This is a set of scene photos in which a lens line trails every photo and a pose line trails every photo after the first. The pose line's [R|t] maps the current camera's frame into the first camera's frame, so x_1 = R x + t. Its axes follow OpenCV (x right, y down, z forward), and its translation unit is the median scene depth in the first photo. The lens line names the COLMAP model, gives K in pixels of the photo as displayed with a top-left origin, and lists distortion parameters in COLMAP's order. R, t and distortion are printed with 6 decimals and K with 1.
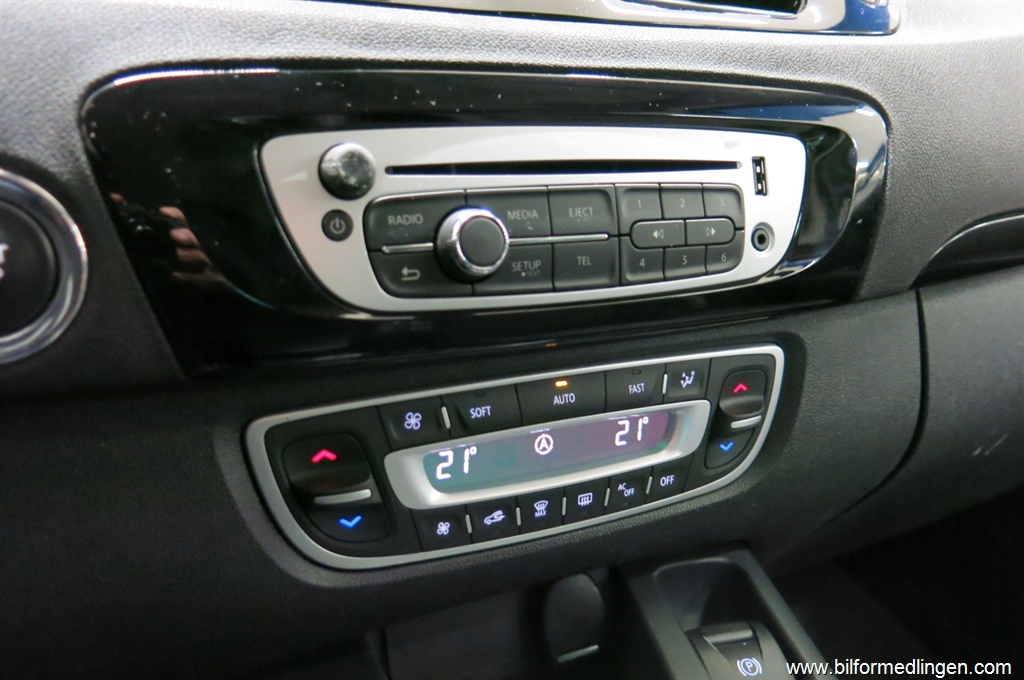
lens RADIAL K [[853.9, 0, 513.4], [0, 853.9, 347.0], [0, 0, 1]] dist [-0.025410, -0.009129]
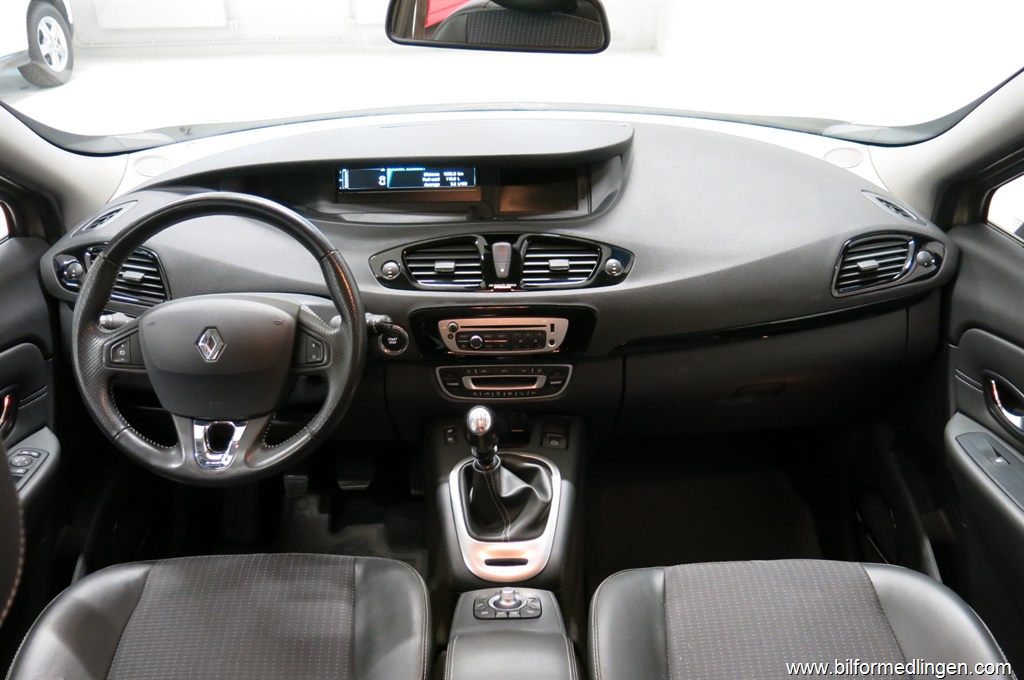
lens RADIAL K [[853.9, 0, 510.1], [0, 853.9, 343.2], [0, 0, 1]] dist [-0.025410, -0.009129]
pose [[0.901933, 0.167179, -0.398206, 1.924022], [-0.096556, 0.976756, 0.191374, -0.980754], [0.420943, -0.134157, 0.897111, -3.109922]]
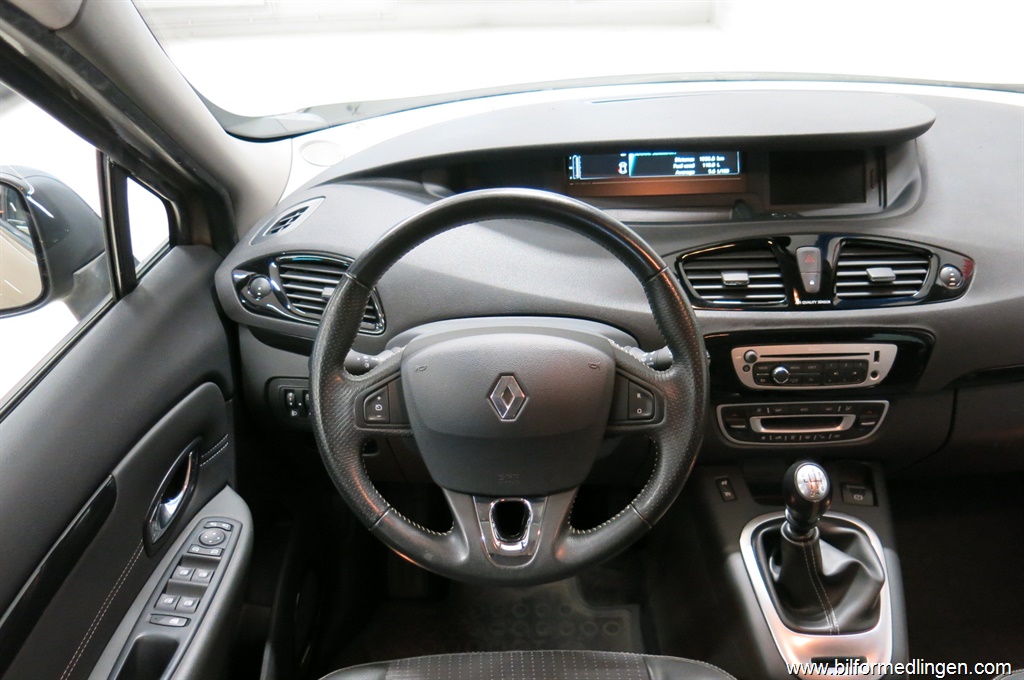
lens RADIAL K [[853.9, 0, 503.3], [0, 853.9, 344.0], [0, 0, 1]] dist [-0.025410, -0.009129]
pose [[0.894555, 0.168136, -0.414128, 0.373204], [-0.083236, 0.973007, 0.215243, -0.893430], [0.439140, -0.158076, 0.884403, -2.727174]]
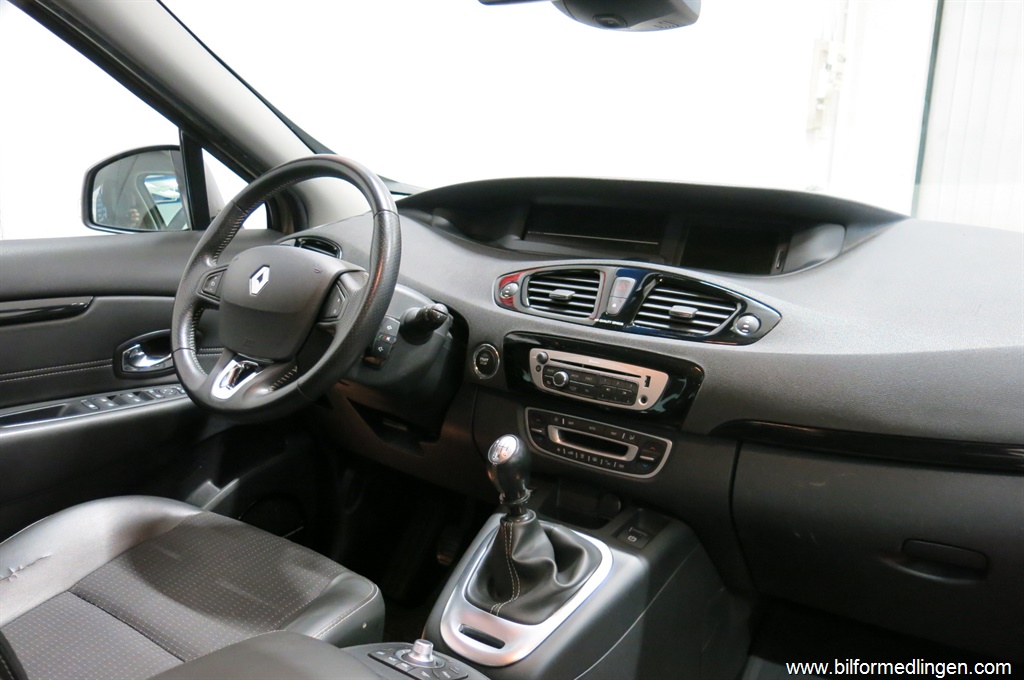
lens RADIAL K [[853.9, 0, 517.0], [0, 853.9, 345.0], [0, 0, 1]] dist [-0.025410, -0.009129]
pose [[0.474594, 0.177093, -0.862206, 3.115156], [-0.286786, 0.957211, 0.038748, -0.342411], [0.832175, 0.228879, 0.505074, -1.242838]]
